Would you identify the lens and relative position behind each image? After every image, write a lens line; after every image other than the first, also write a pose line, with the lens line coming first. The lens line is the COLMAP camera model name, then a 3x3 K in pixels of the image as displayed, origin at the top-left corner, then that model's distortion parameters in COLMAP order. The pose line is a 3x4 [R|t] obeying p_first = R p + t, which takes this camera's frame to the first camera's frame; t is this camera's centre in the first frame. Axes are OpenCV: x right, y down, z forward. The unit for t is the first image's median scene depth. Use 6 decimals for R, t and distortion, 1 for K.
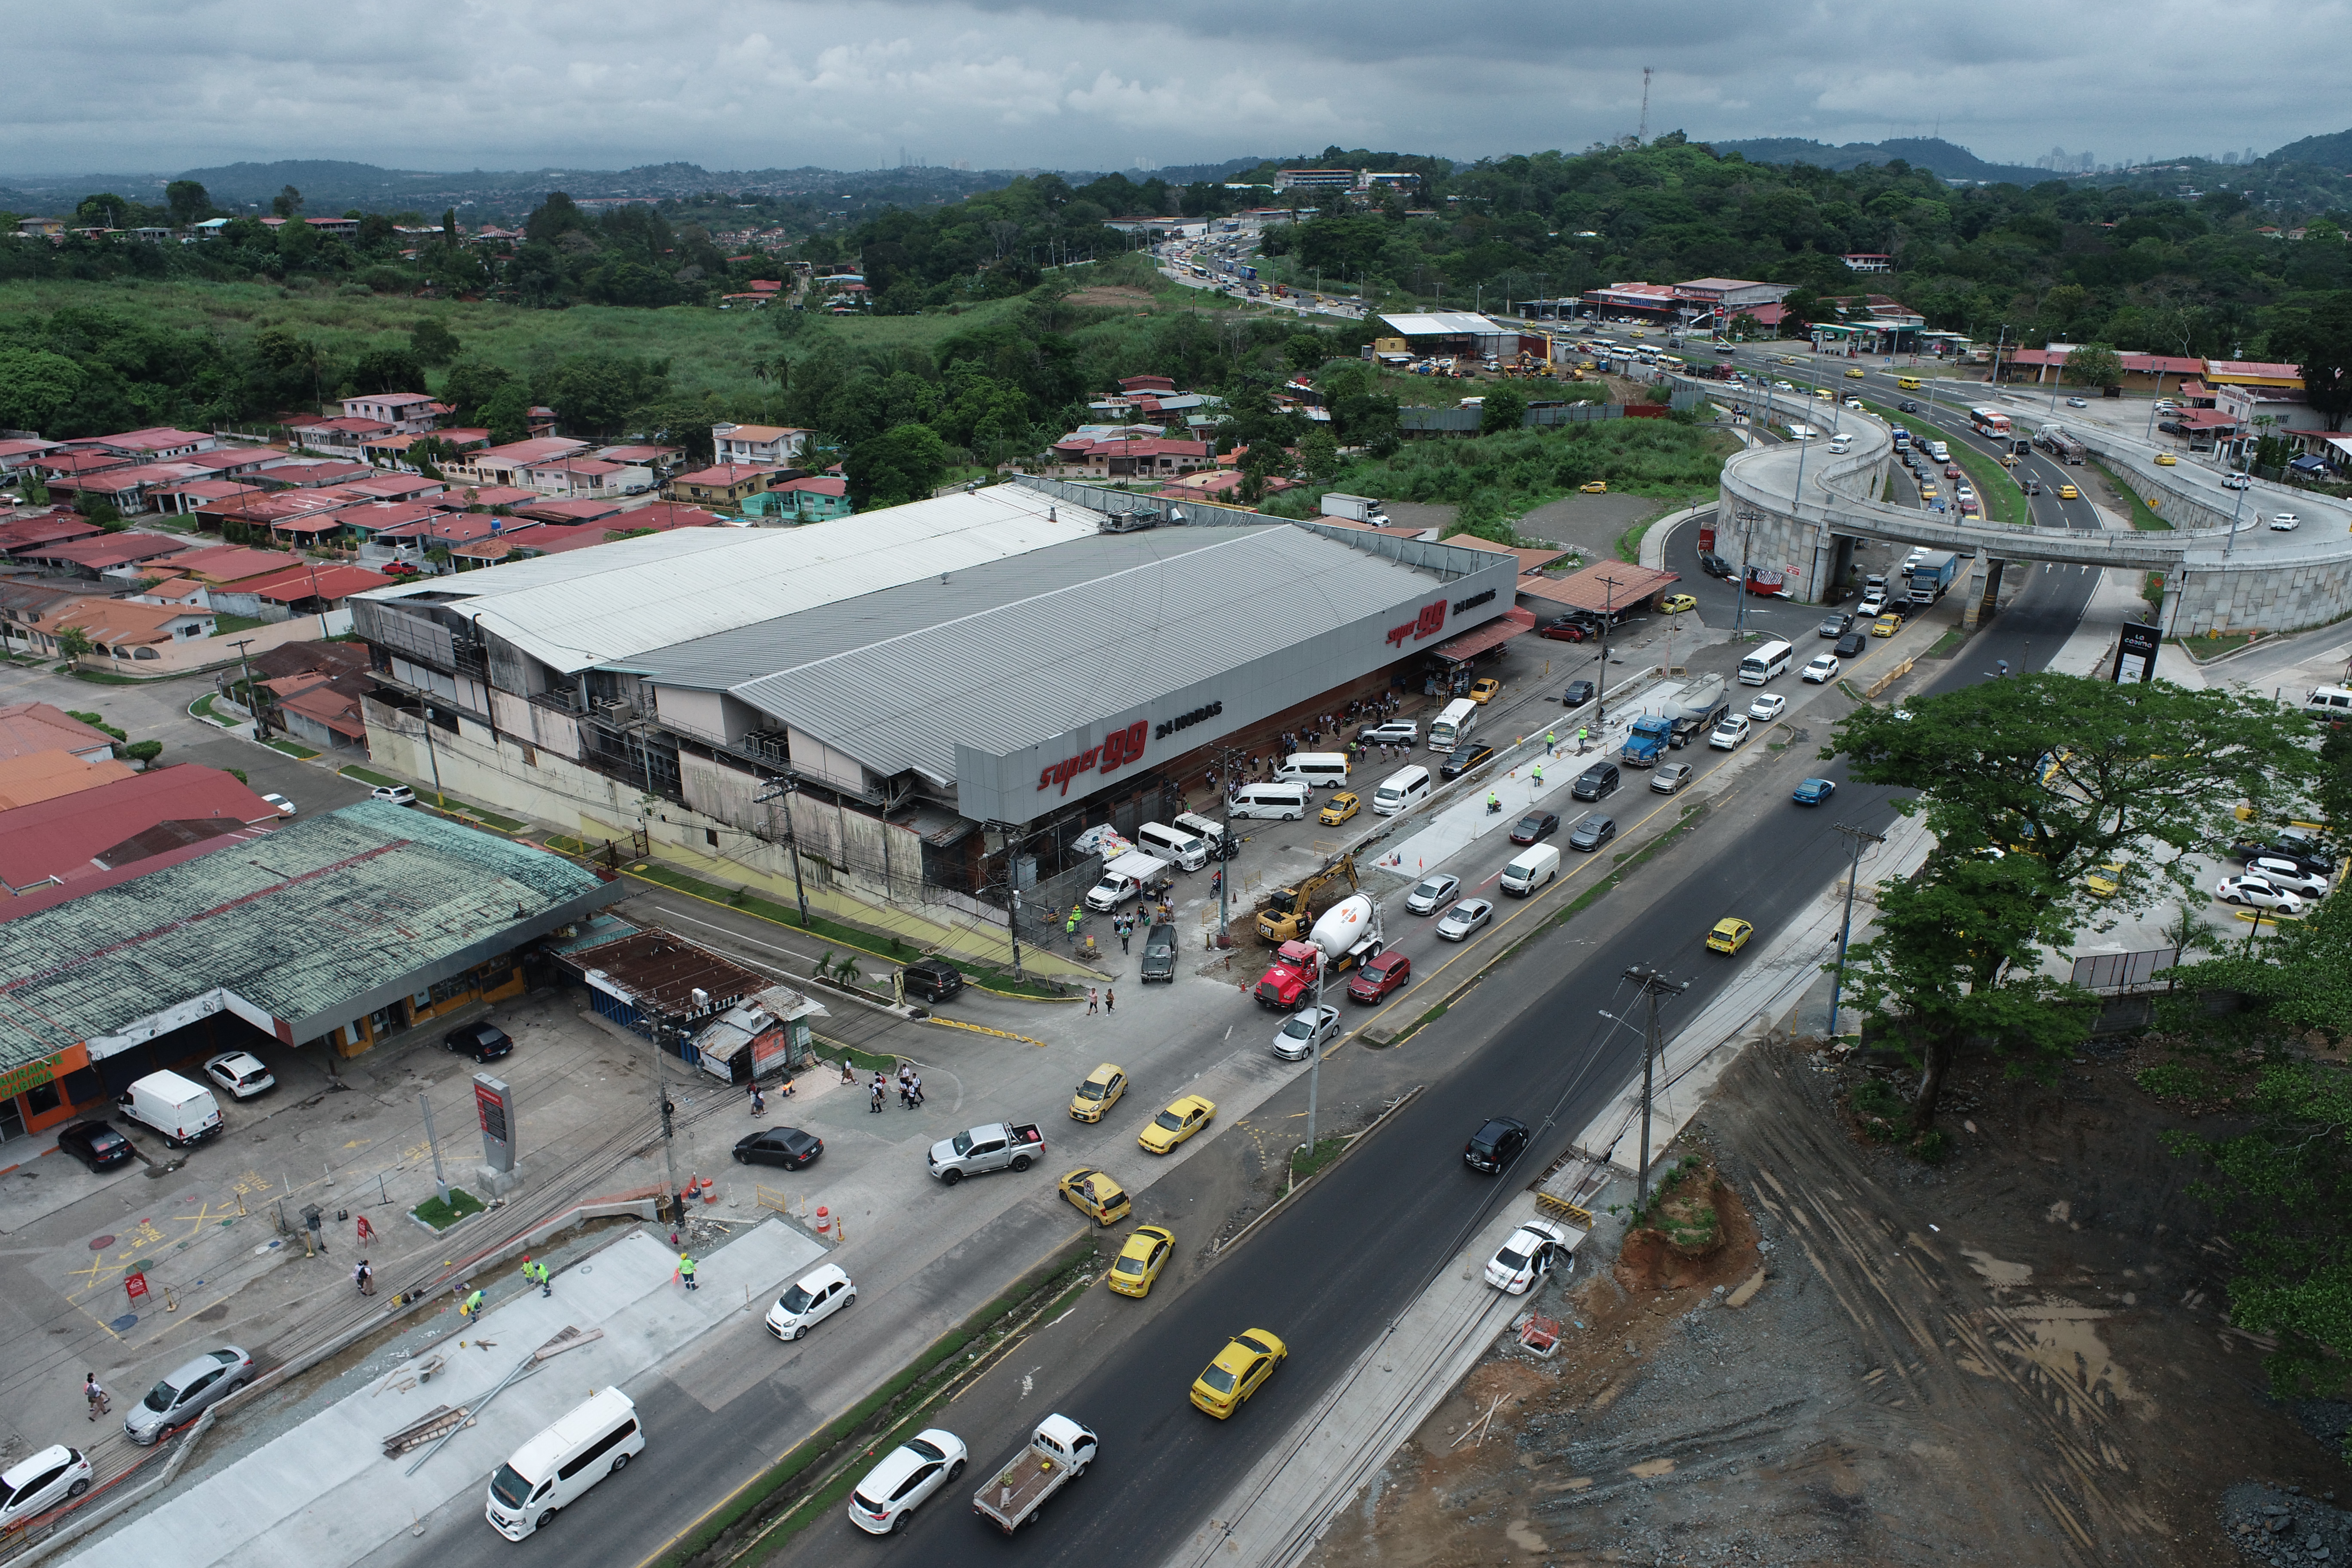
lens RADIAL K [[1588.7, 0, 1176.0], [0, 1588.7, 784.0], [0, 0, 1]] dist [-0.015611, 0.009657]
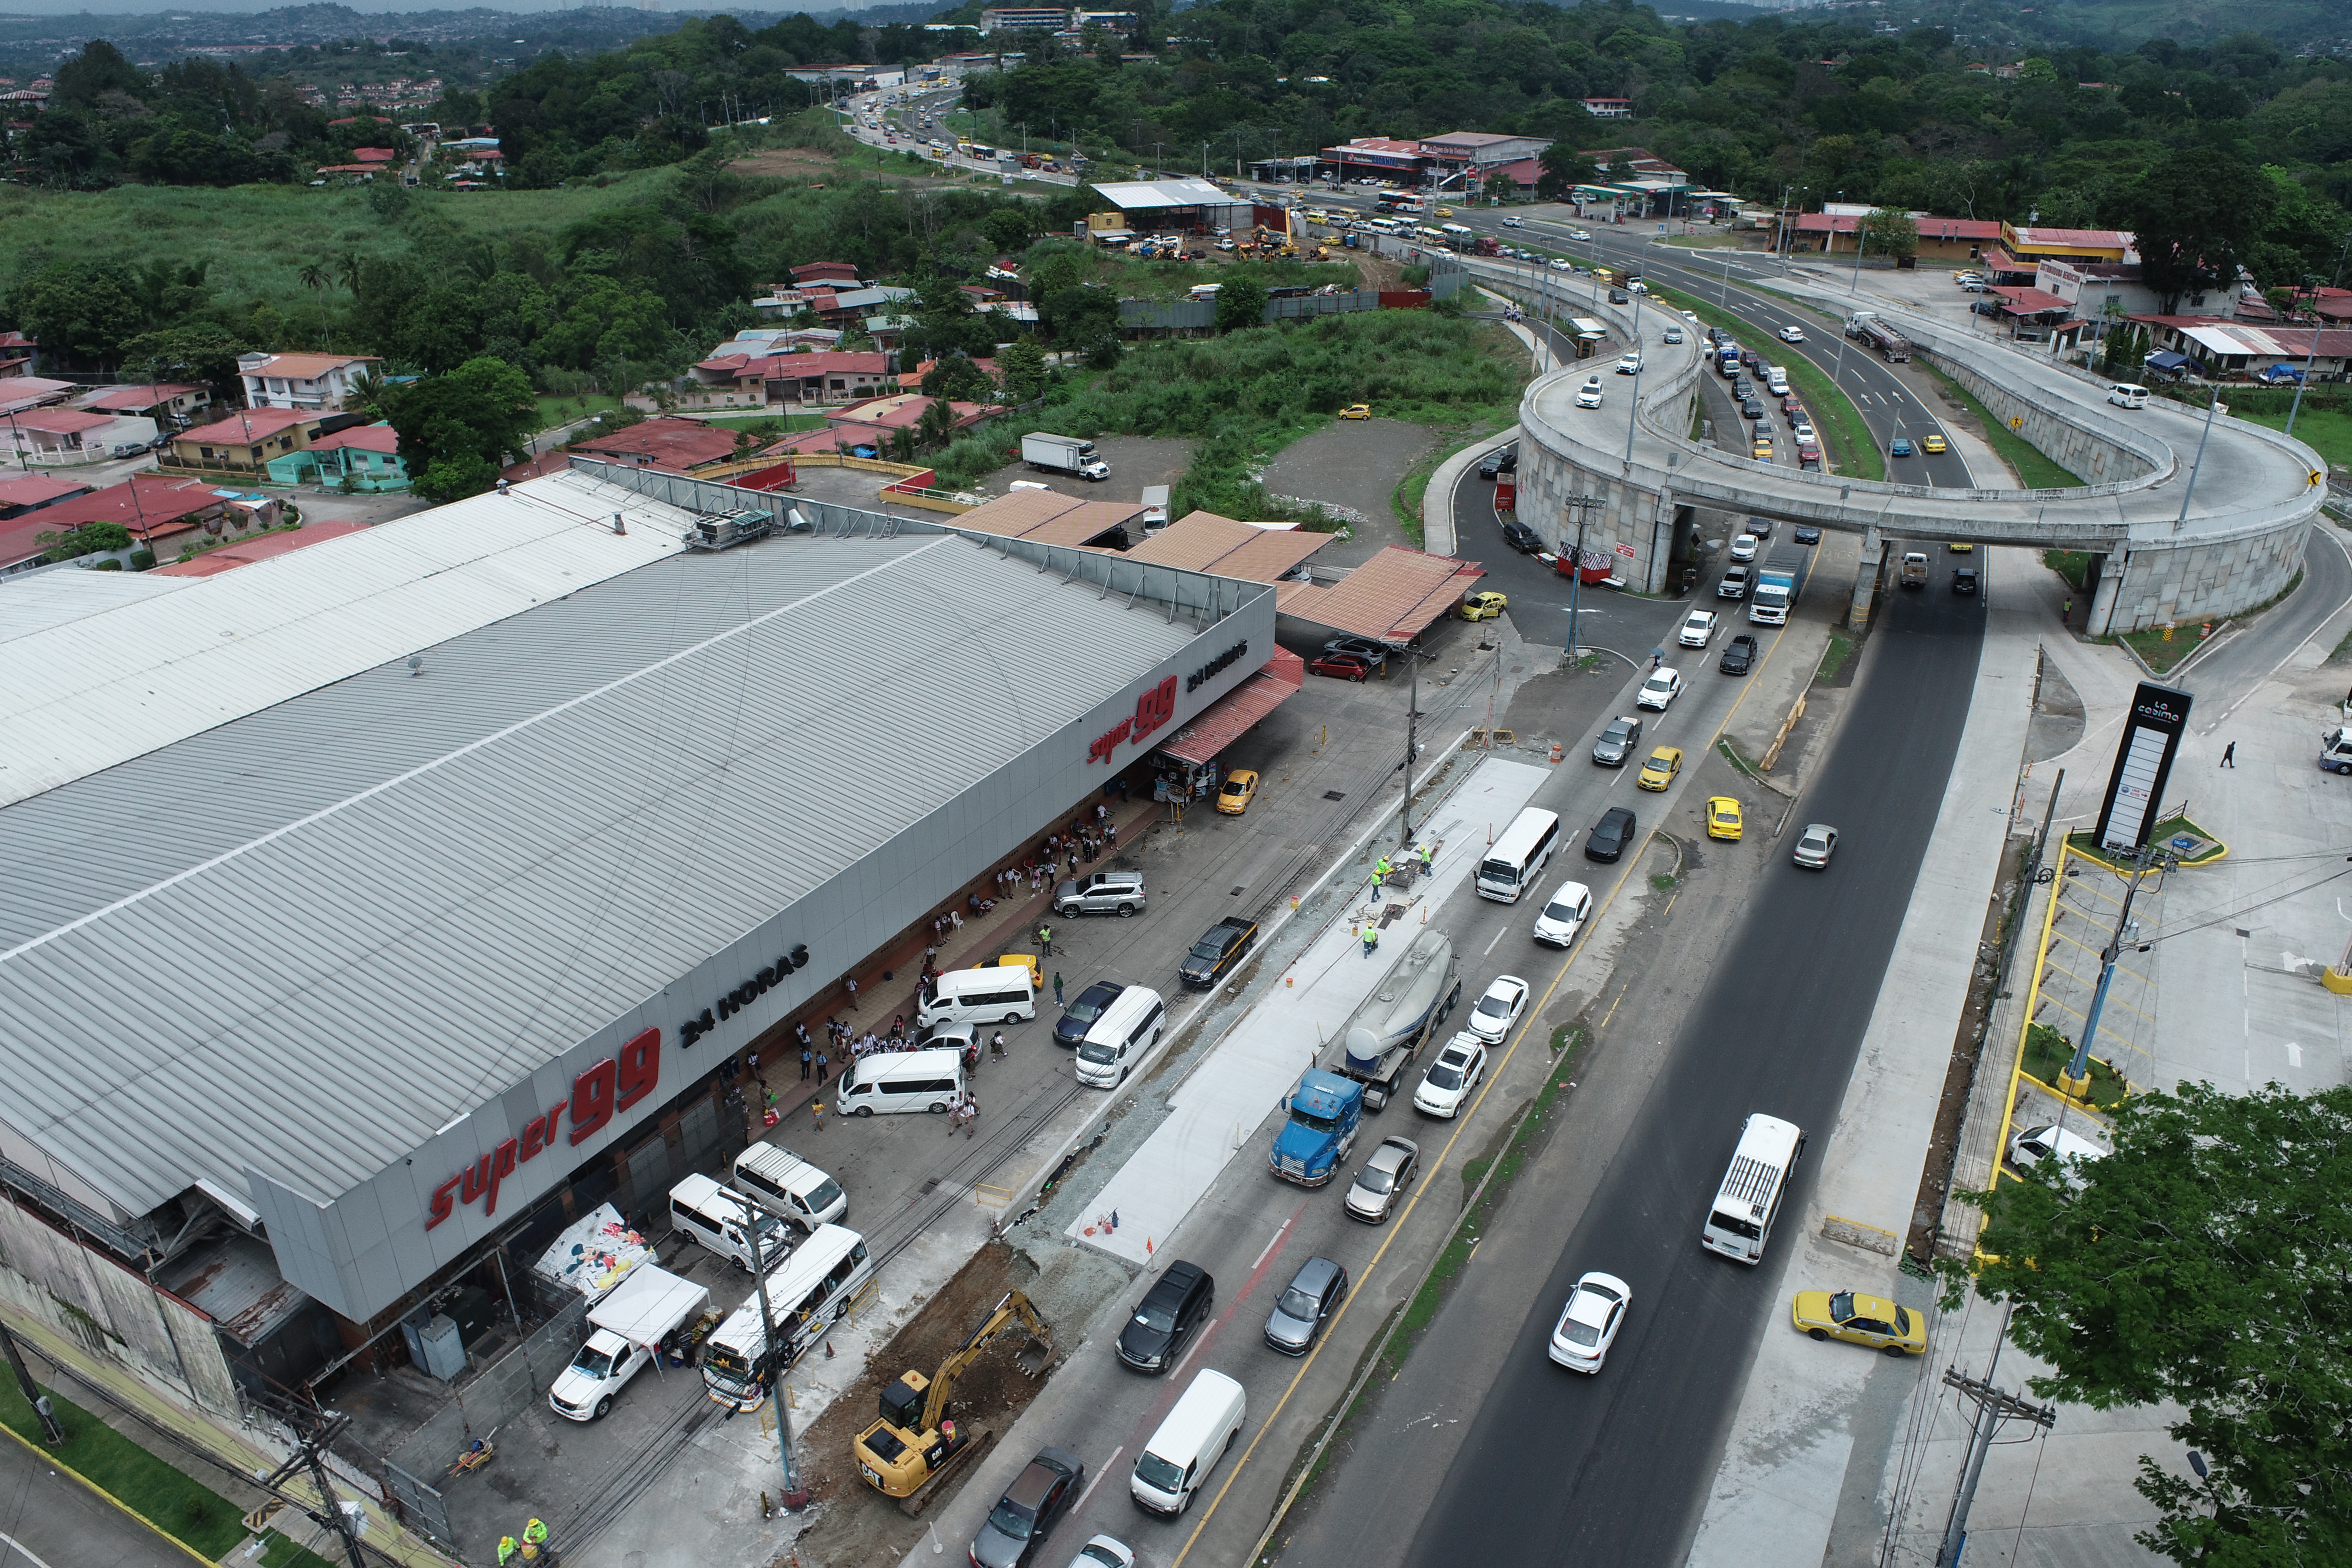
lens RADIAL K [[1588.7, 0, 1176.0], [0, 1588.7, 784.0], [0, 0, 1]] dist [-0.015611, 0.009657]
pose [[0.986857, -0.073622, 0.143848, 0.032755], [0.061013, 0.994054, 0.090189, -0.060921], [-0.149633, -0.080227, 0.985481, 0.155552]]
